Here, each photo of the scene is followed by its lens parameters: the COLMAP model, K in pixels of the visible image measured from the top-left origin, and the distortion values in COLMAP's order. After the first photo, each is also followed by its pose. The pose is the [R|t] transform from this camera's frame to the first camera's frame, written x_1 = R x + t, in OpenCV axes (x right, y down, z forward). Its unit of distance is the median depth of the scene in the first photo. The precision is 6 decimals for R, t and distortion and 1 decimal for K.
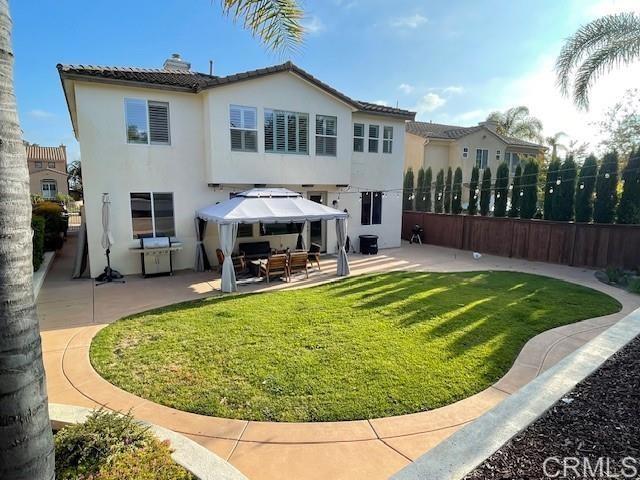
lens RADIAL K [[385.6, 0, 320.0], [0, 385.6, 240.0], [0, 0, 1]] dist [0.021841, -0.000277]
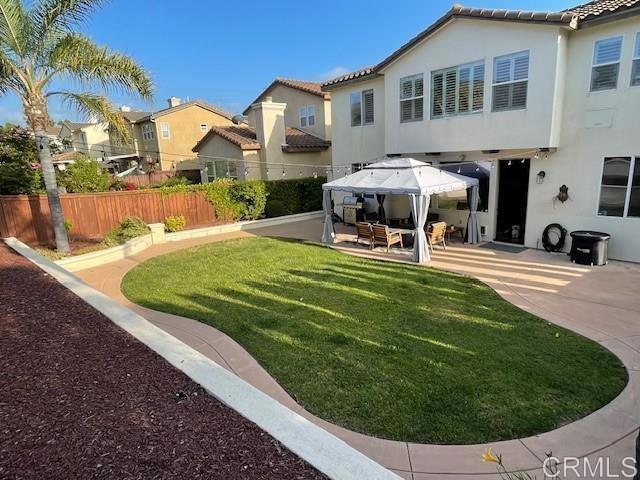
lens RADIAL K [[396.0, 0, 320.0], [0, 396.0, 240.0], [0, 0, 1]] dist [-0.002642, -0.002301]
pose [[0.133140, 0.196392, -0.971444, 0.906792], [-0.100983, 0.977758, 0.183828, -0.097175], [0.985939, 0.073625, 0.150011, 0.677516]]
